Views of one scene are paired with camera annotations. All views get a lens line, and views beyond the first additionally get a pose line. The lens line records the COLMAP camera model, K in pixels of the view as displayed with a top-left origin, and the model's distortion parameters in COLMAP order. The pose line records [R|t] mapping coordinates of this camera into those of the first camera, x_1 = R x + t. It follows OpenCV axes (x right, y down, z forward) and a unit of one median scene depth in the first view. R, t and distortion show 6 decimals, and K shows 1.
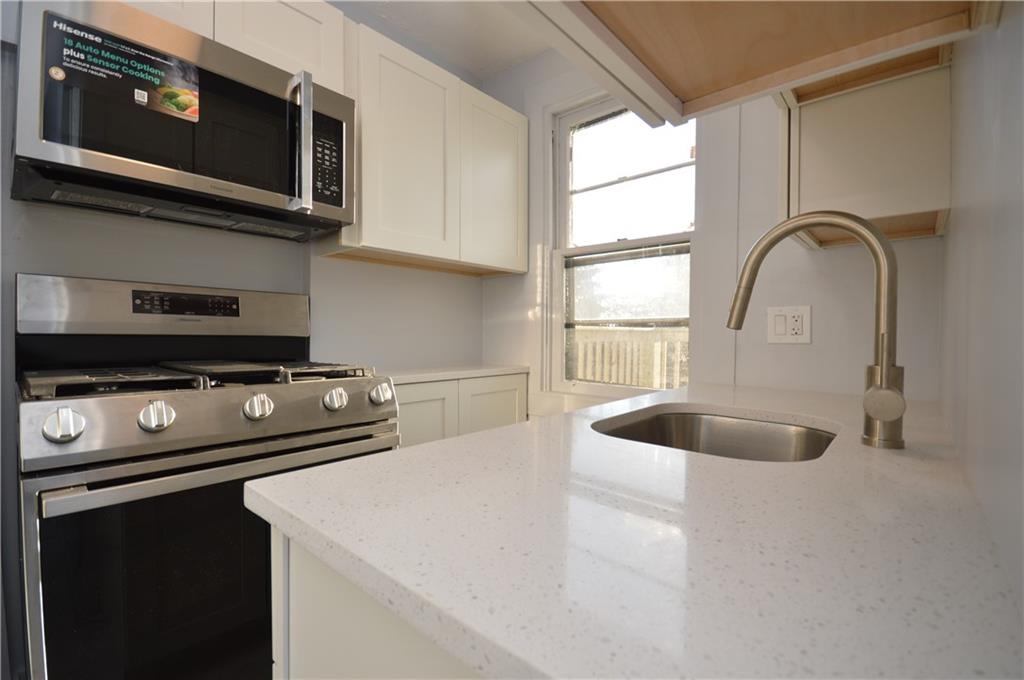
lens RADIAL K [[453.5, 0, 510.3], [0, 453.5, 342.8], [0, 0, 1]] dist [0.006091, -0.011196]
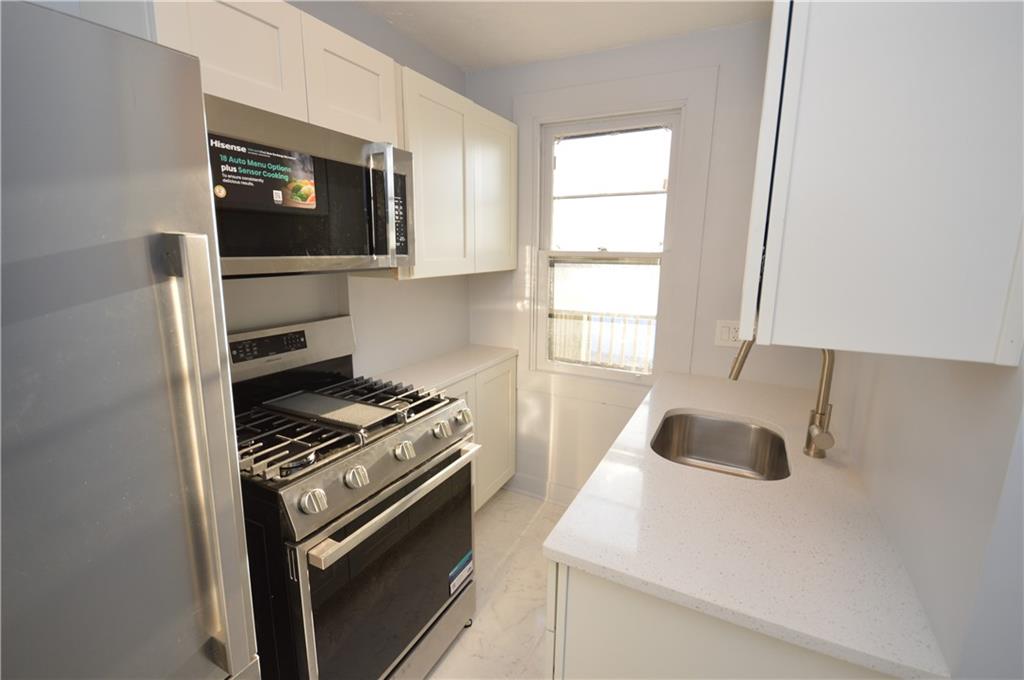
lens RADIAL K [[453.3, 0, 507.8], [0, 453.3, 342.9], [0, 0, 1]] dist [0.003086, -0.008537]
pose [[0.970740, -0.050505, 0.234763, -0.351096], [0.005054, 0.981713, 0.190298, -0.256097], [-0.240081, -0.183544, 0.953243, -0.159467]]
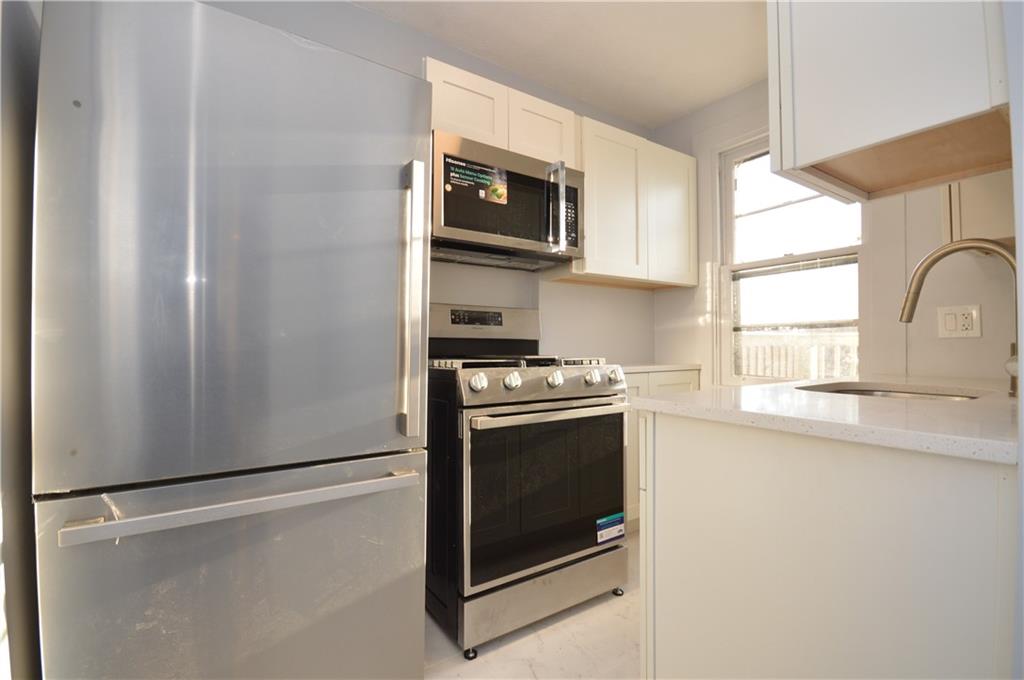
lens RADIAL K [[453.3, 0, 507.8], [0, 453.3, 342.9], [0, 0, 1]] dist [0.003086, -0.008537]
pose [[0.967002, -0.013476, -0.254413, -0.193586], [0.006179, 0.999547, -0.029460, 0.037665], [0.254695, 0.026916, 0.966647, -0.375647]]
